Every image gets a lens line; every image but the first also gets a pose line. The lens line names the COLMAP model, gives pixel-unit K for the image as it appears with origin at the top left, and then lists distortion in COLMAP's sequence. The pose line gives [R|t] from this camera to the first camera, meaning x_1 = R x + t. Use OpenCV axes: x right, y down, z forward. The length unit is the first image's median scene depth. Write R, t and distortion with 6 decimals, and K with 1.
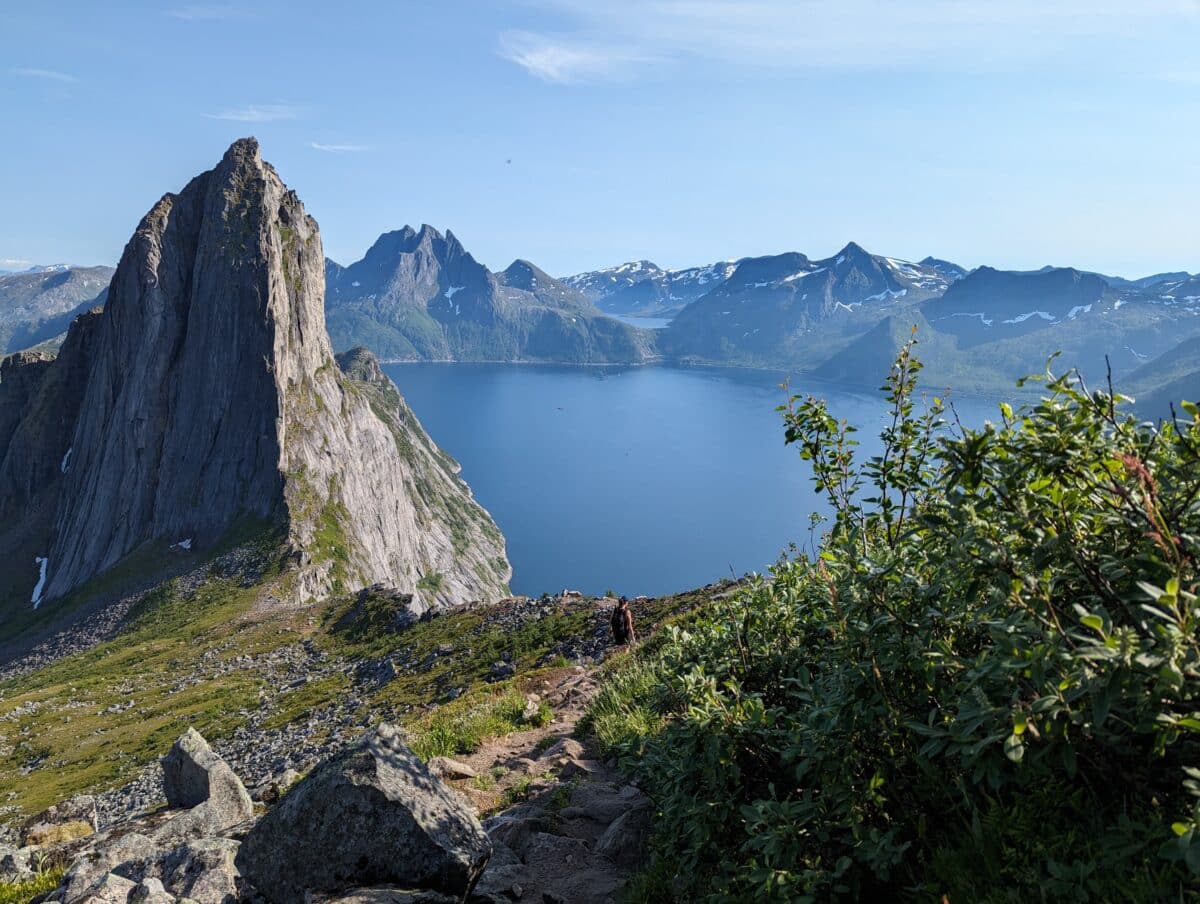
lens RADIAL K [[850.8, 0, 599.8], [0, 850.8, 454.9], [0, 0, 1]] dist [0.017872, -0.021353]
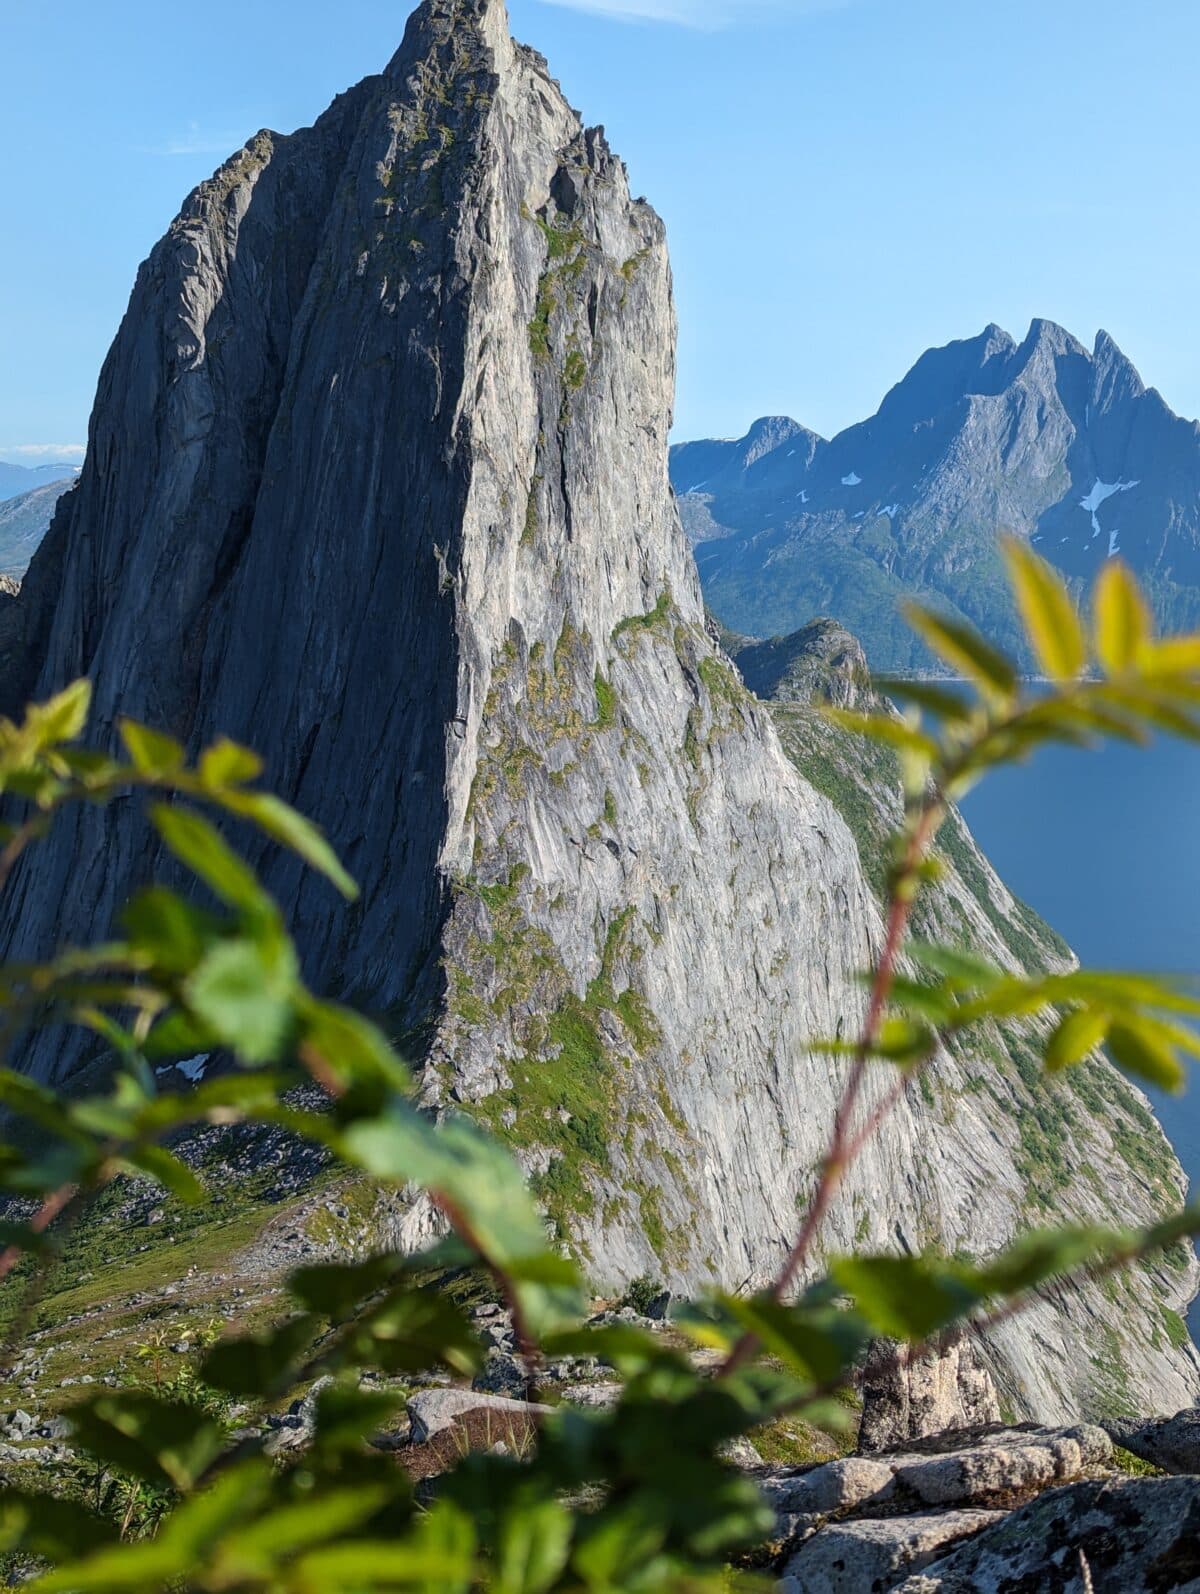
lens RADIAL K [[2244.1, 0, 602.2], [0, 2244.1, 794.2], [0, 0, 1]] dist [0.082903, 0.000000]
pose [[0.923980, 0.041706, -0.380159, 0.019198], [-0.067336, 0.996248, -0.054368, 0.025394], [0.376465, 0.075834, 0.923322, 0.156601]]
